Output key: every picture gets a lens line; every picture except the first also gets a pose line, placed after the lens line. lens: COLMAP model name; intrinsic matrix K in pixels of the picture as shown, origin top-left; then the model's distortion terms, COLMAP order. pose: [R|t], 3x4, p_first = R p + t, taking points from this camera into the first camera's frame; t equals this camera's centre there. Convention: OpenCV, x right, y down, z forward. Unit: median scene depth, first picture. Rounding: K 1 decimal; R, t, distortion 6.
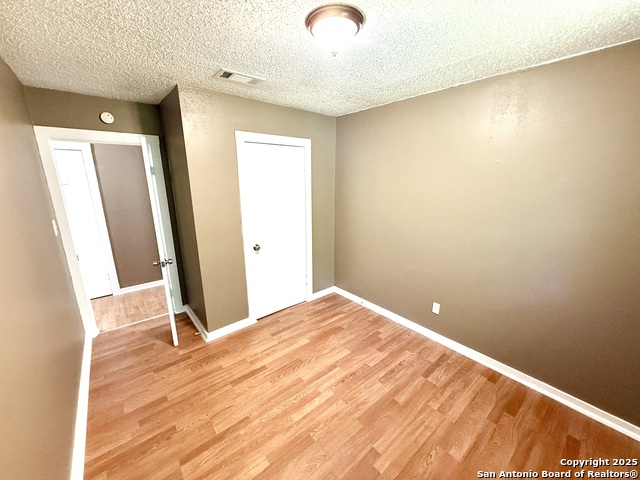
lens RADIAL K [[255.7, 0, 320.8], [0, 255.7, 241.0], [0, 0, 1]] dist [0.002488, -0.000026]
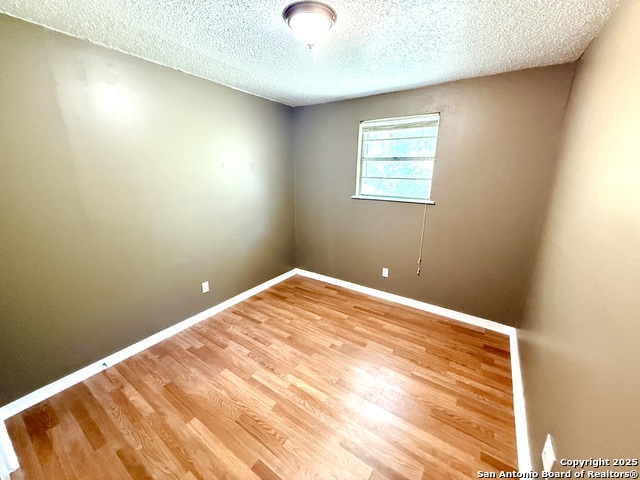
lens RADIAL K [[255.7, 0, 320.3], [0, 255.7, 237.7], [0, 0, 1]] dist [0.002488, -0.000026]
pose [[-0.278956, -0.245554, 0.928378, -0.736213], [0.218530, 0.925158, 0.310366, -0.179537], [-0.935109, 0.289457, -0.204418, 0.868005]]
